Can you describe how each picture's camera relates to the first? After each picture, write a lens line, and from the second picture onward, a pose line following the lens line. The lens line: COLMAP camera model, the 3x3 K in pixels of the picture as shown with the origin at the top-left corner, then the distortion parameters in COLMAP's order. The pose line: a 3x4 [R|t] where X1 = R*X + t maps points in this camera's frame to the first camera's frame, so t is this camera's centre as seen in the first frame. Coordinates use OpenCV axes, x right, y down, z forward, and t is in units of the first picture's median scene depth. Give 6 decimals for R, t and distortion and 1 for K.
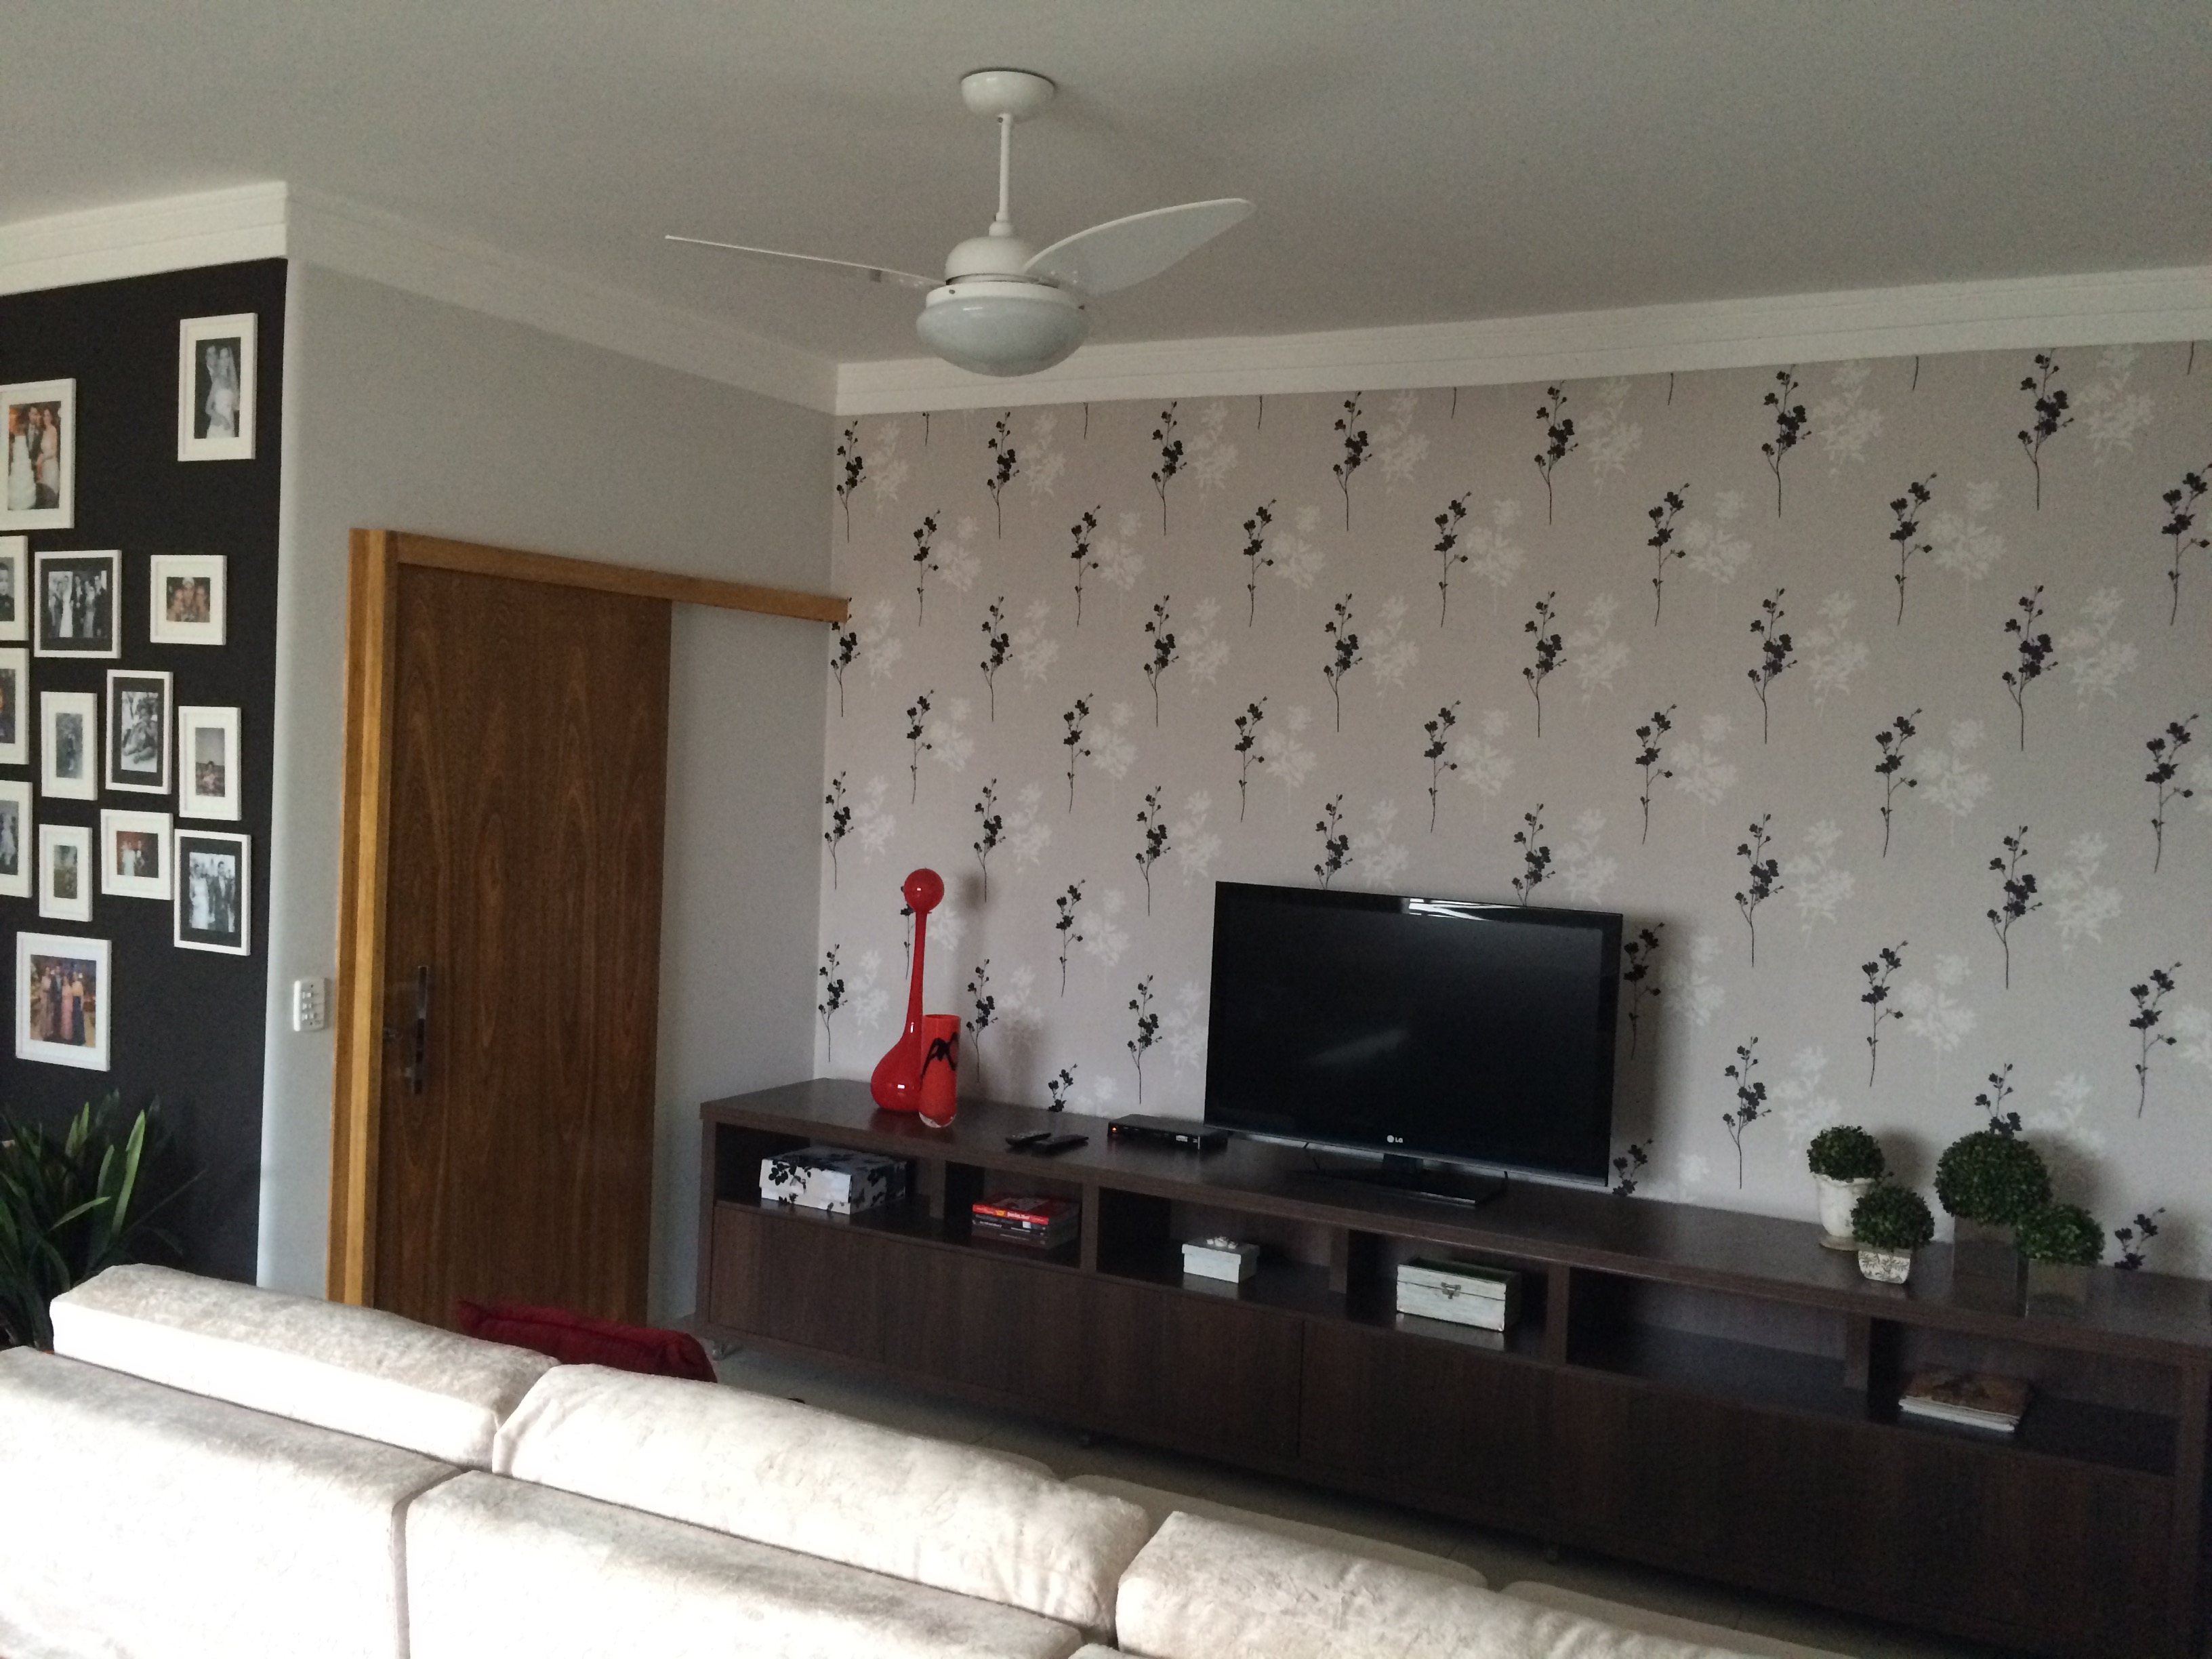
lens RADIAL K [[1915.5, 0, 1106.0], [0, 1915.5, 829.5], [0, 0, 1]] dist [0.113025, -0.152684]
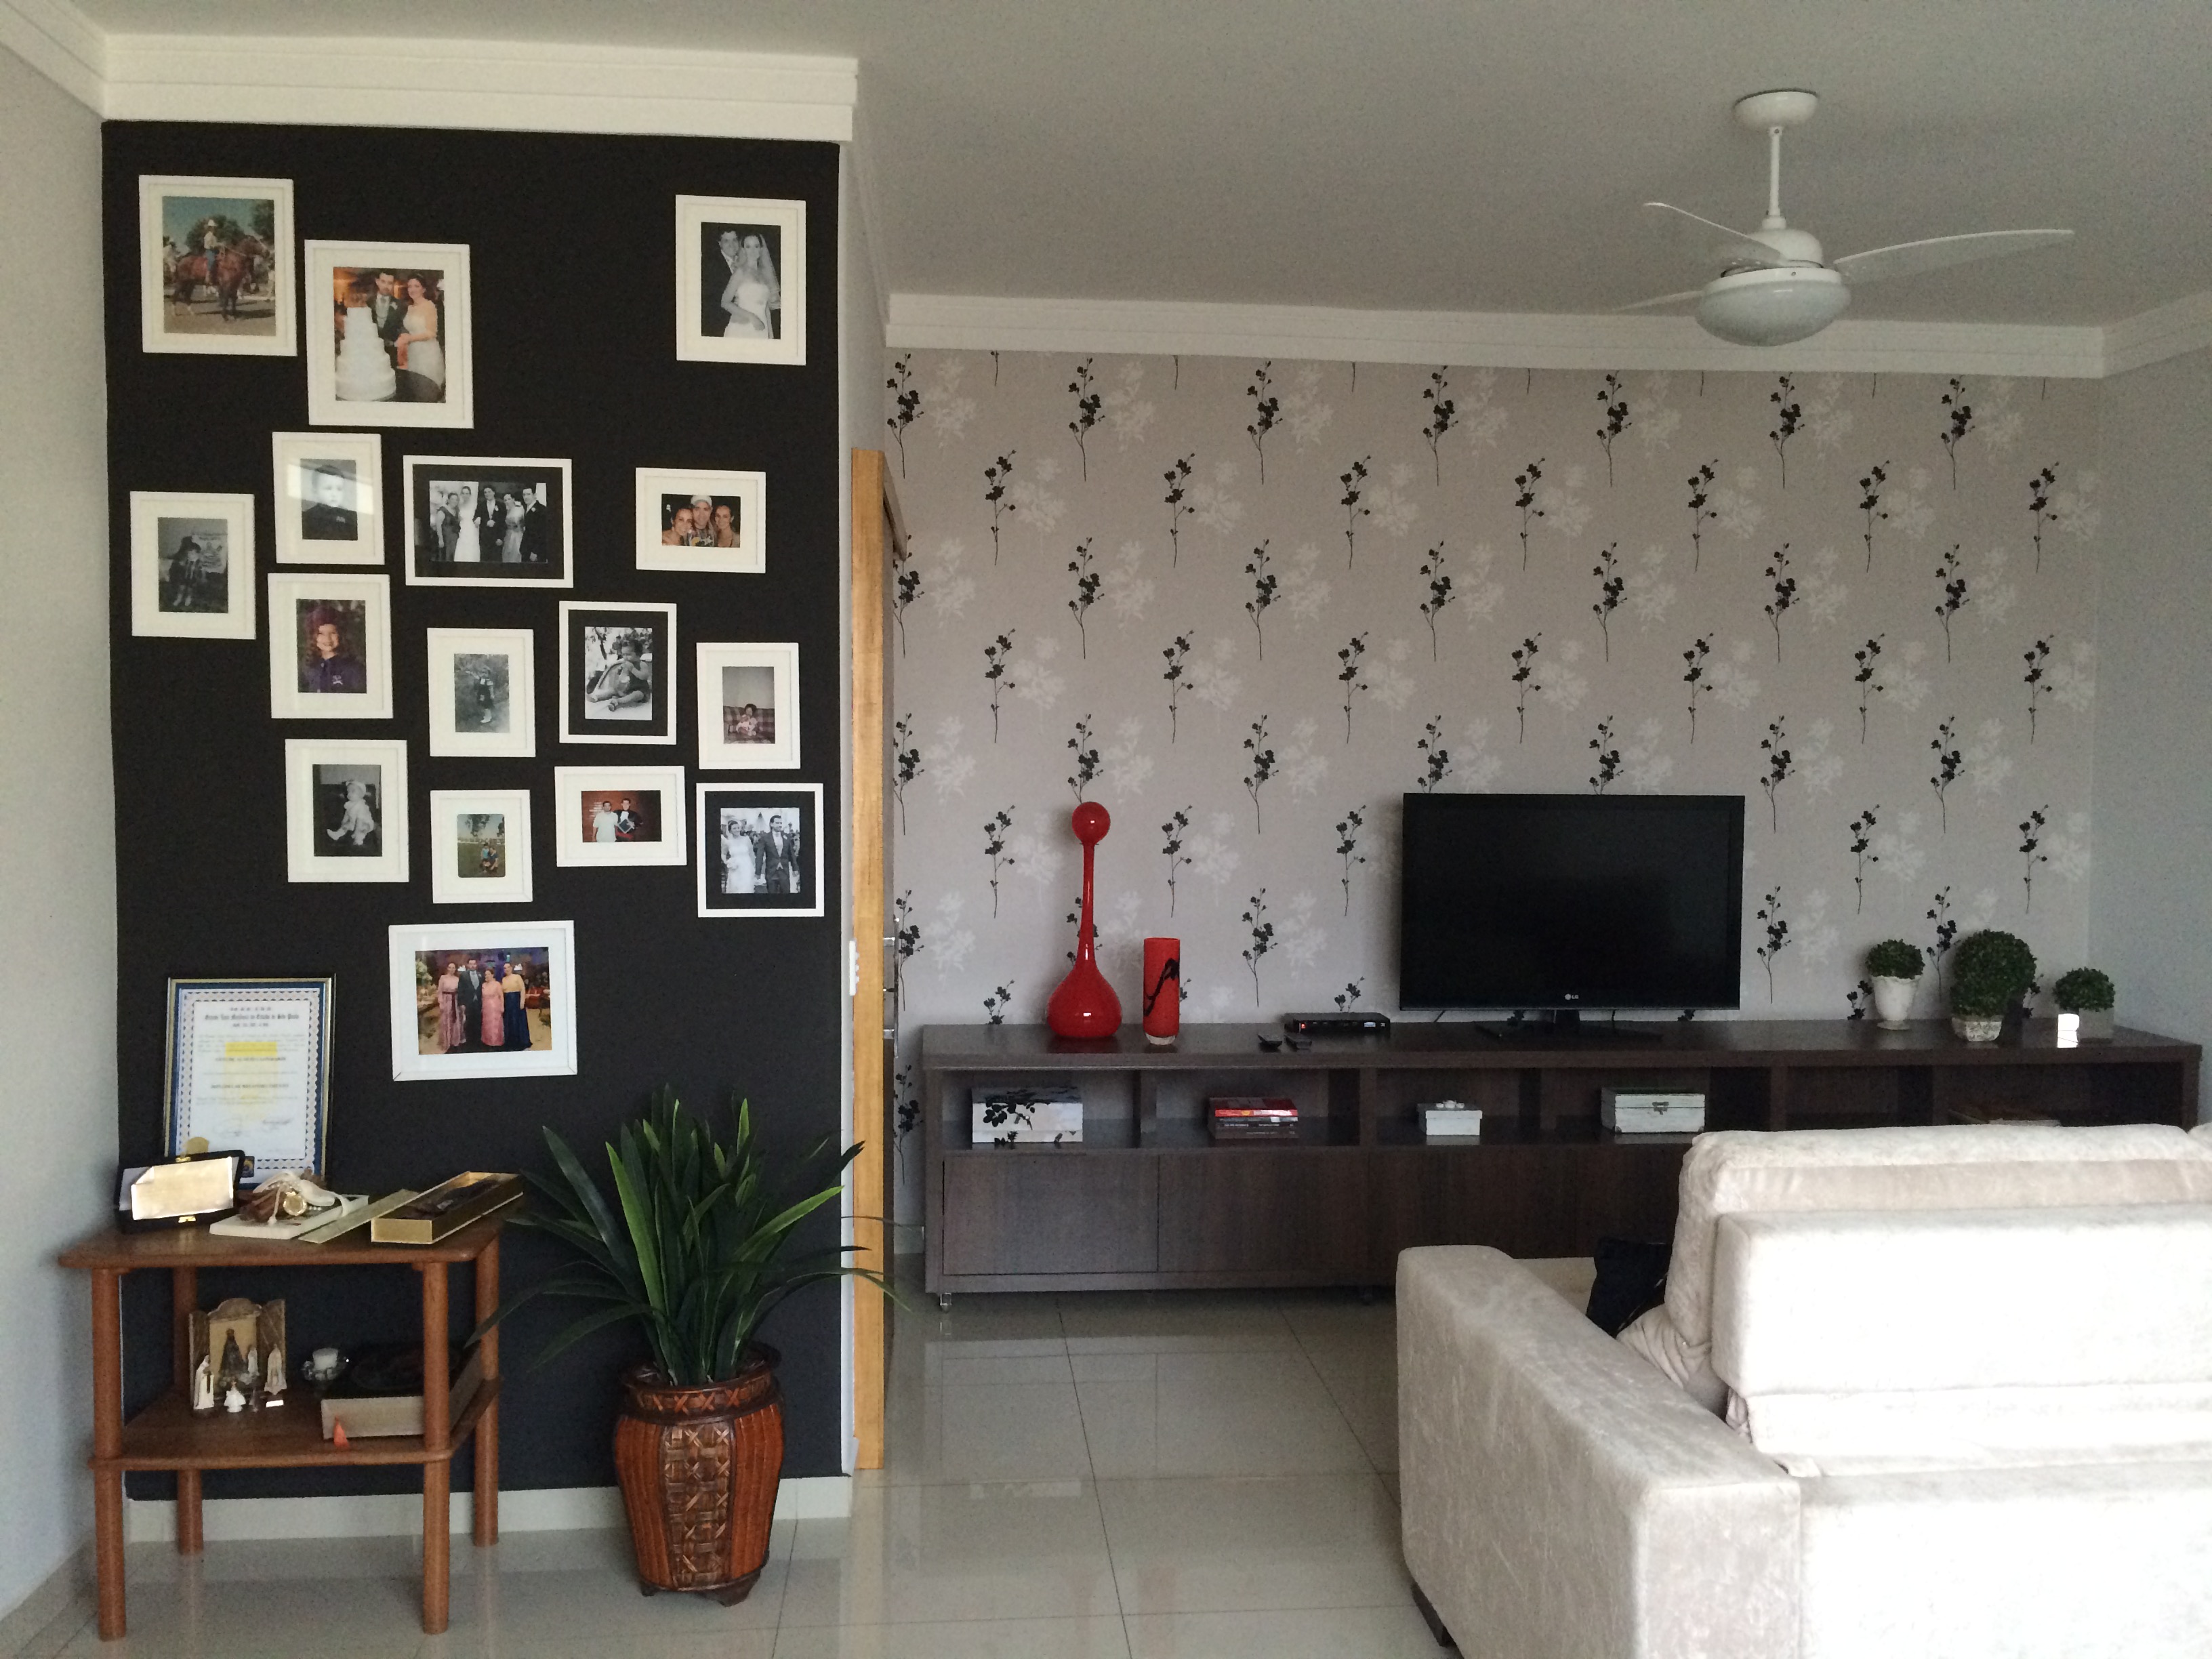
lens RADIAL K [[1915.5, 0, 1106.0], [0, 1915.5, 829.5], [0, 0, 1]] dist [0.113025, -0.152684]
pose [[0.825630, -0.062013, 0.560793, -0.780466], [0.051327, 0.998075, 0.034801, -0.000163], [-0.561872, 0.000051, 0.827224, 0.171973]]
